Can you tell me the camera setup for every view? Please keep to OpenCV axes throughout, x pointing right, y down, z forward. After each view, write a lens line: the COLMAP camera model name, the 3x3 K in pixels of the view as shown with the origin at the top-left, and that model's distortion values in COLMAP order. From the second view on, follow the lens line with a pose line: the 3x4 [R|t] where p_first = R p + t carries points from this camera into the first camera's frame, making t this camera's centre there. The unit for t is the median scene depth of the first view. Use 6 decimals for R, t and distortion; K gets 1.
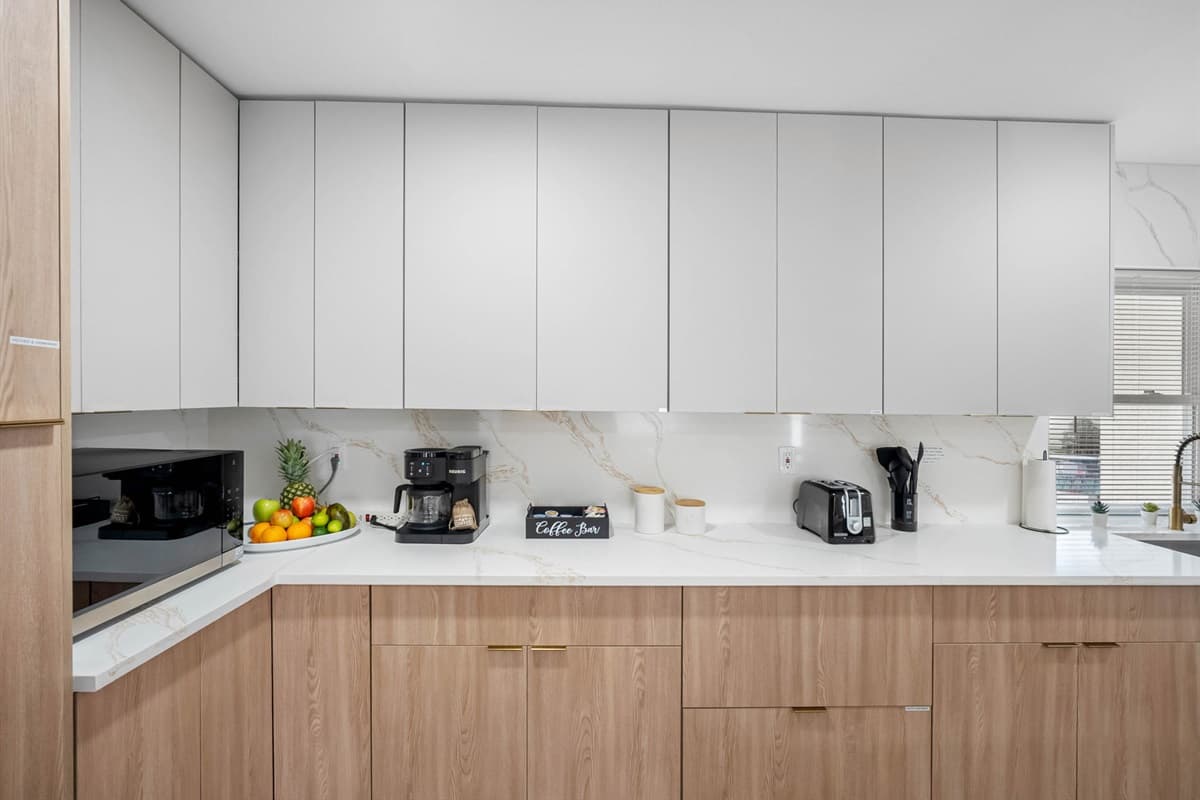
lens RADIAL K [[530.7, 0, 602.8], [0, 530.7, 392.2], [0, 0, 1]] dist [-0.003504, 0.000237]
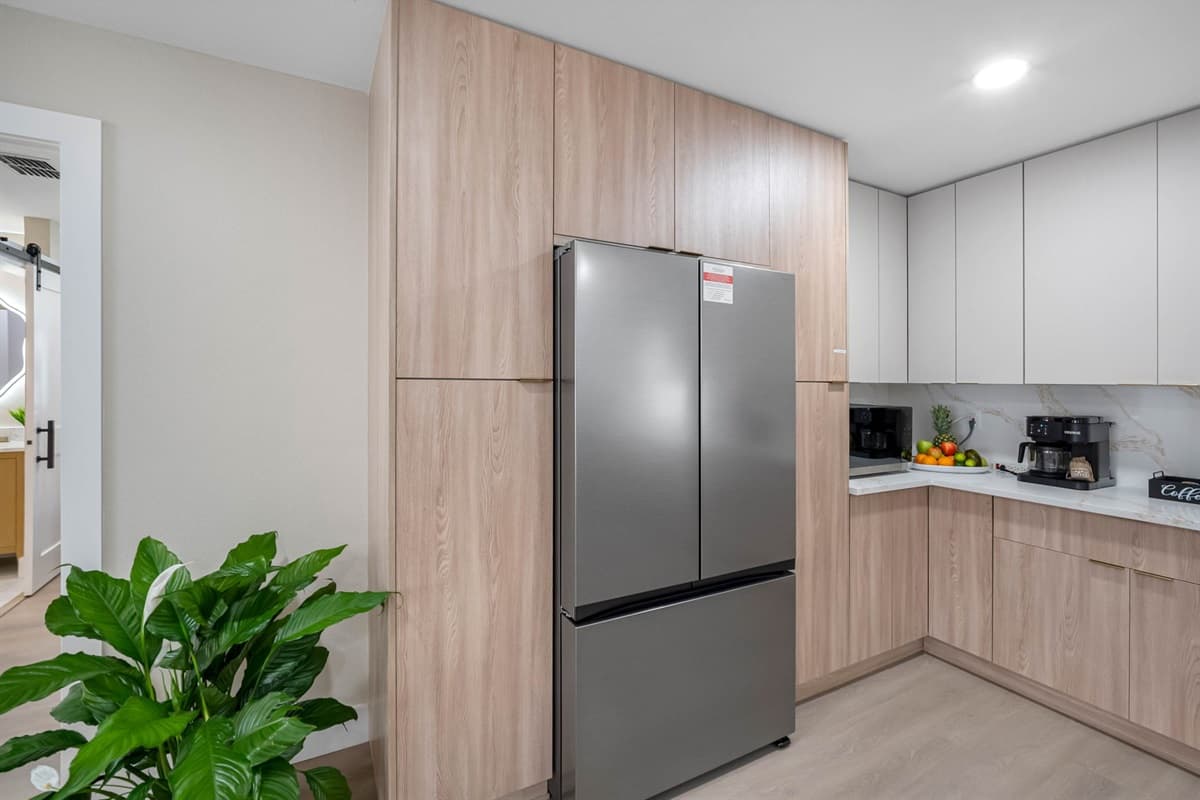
lens RADIAL K [[530.7, 0, 602.8], [0, 530.7, 392.2], [0, 0, 1]] dist [-0.003504, 0.000237]
pose [[0.456185, 0.008957, -0.889840, 0.348549], [0.000018, 0.999949, 0.010075, 0.038750], [0.889885, -0.004613, 0.456162, -0.600066]]
